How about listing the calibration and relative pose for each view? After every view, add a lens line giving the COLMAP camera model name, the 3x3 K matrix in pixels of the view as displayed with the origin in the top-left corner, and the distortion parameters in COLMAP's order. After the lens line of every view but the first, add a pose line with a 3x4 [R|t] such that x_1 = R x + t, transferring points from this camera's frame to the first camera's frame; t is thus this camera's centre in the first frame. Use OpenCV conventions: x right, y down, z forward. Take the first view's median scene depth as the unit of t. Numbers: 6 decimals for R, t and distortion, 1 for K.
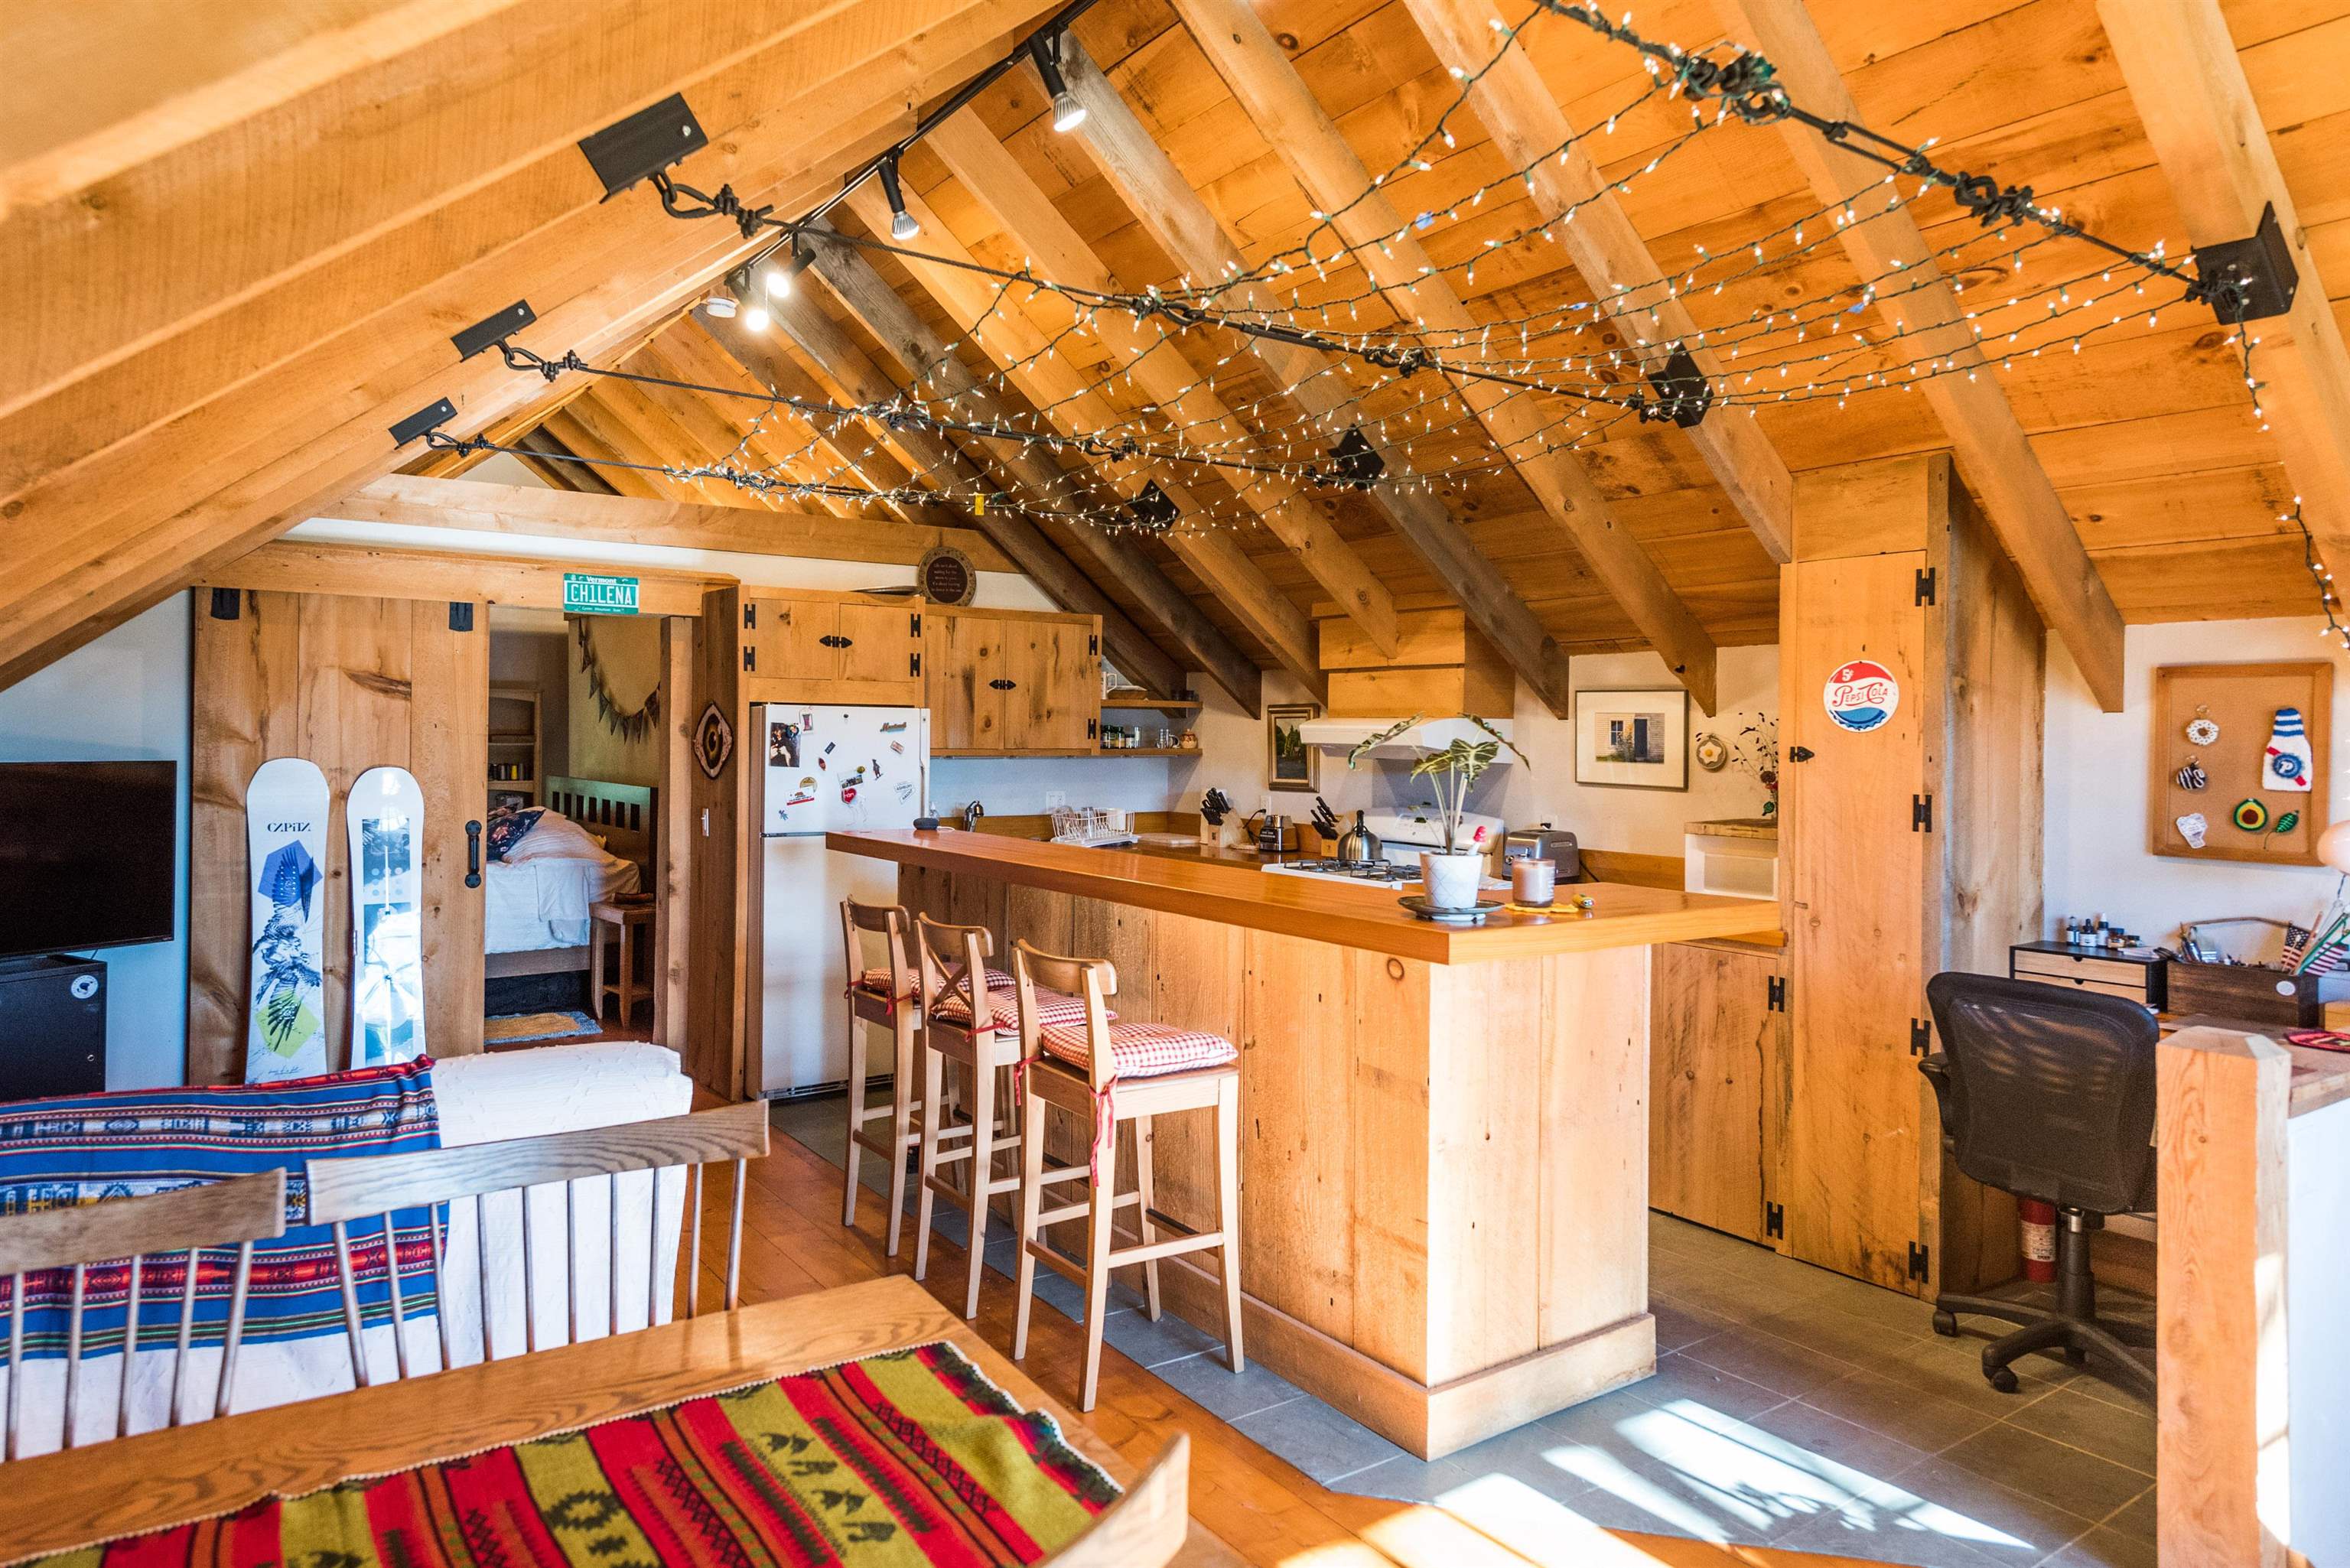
lens RADIAL K [[1386.4, 0, 1110.6], [0, 1386.4, 740.1], [0, 0, 1]] dist [0.027573, -0.003839]
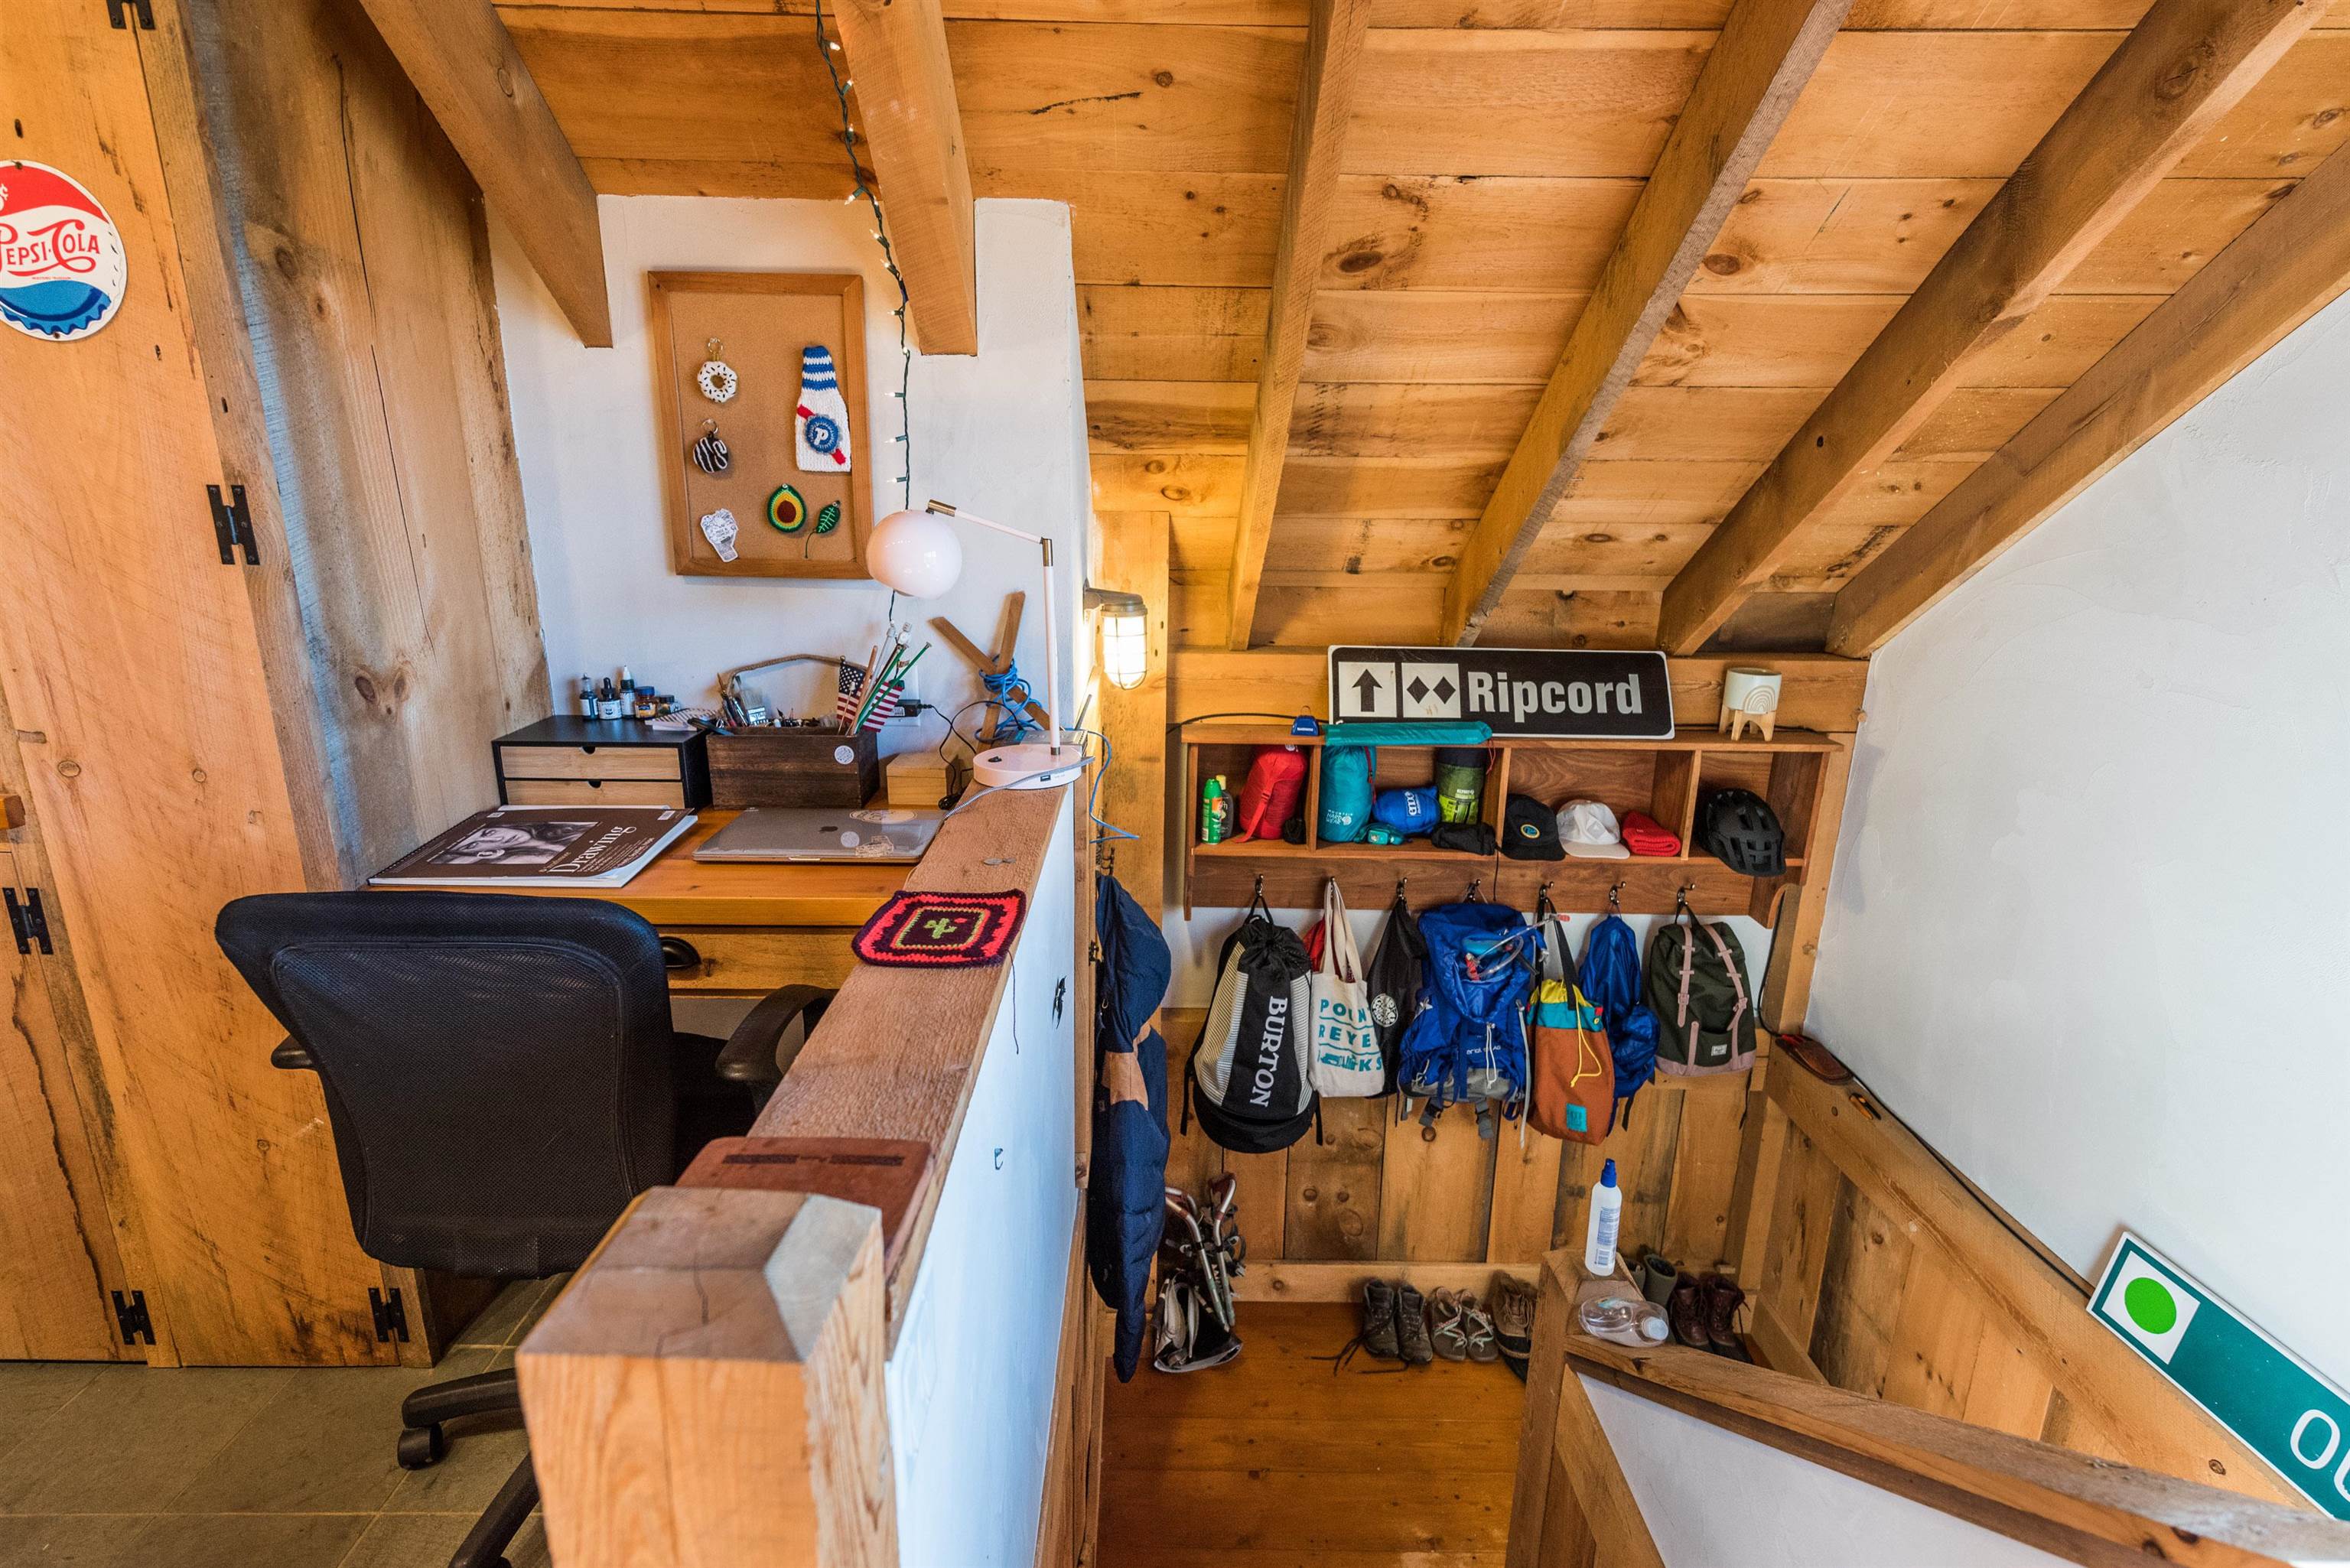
lens RADIAL K [[1136.0, 0, 1174.9], [0, 1136.0, 790.2], [0, 0, 1]] dist [0.002653, -0.001686]
pose [[0.555397, -0.224518, 0.800704, 0.420843], [-0.006275, 0.961705, 0.274015, 0.030612], [-0.831562, -0.157211, 0.532719, 0.503185]]
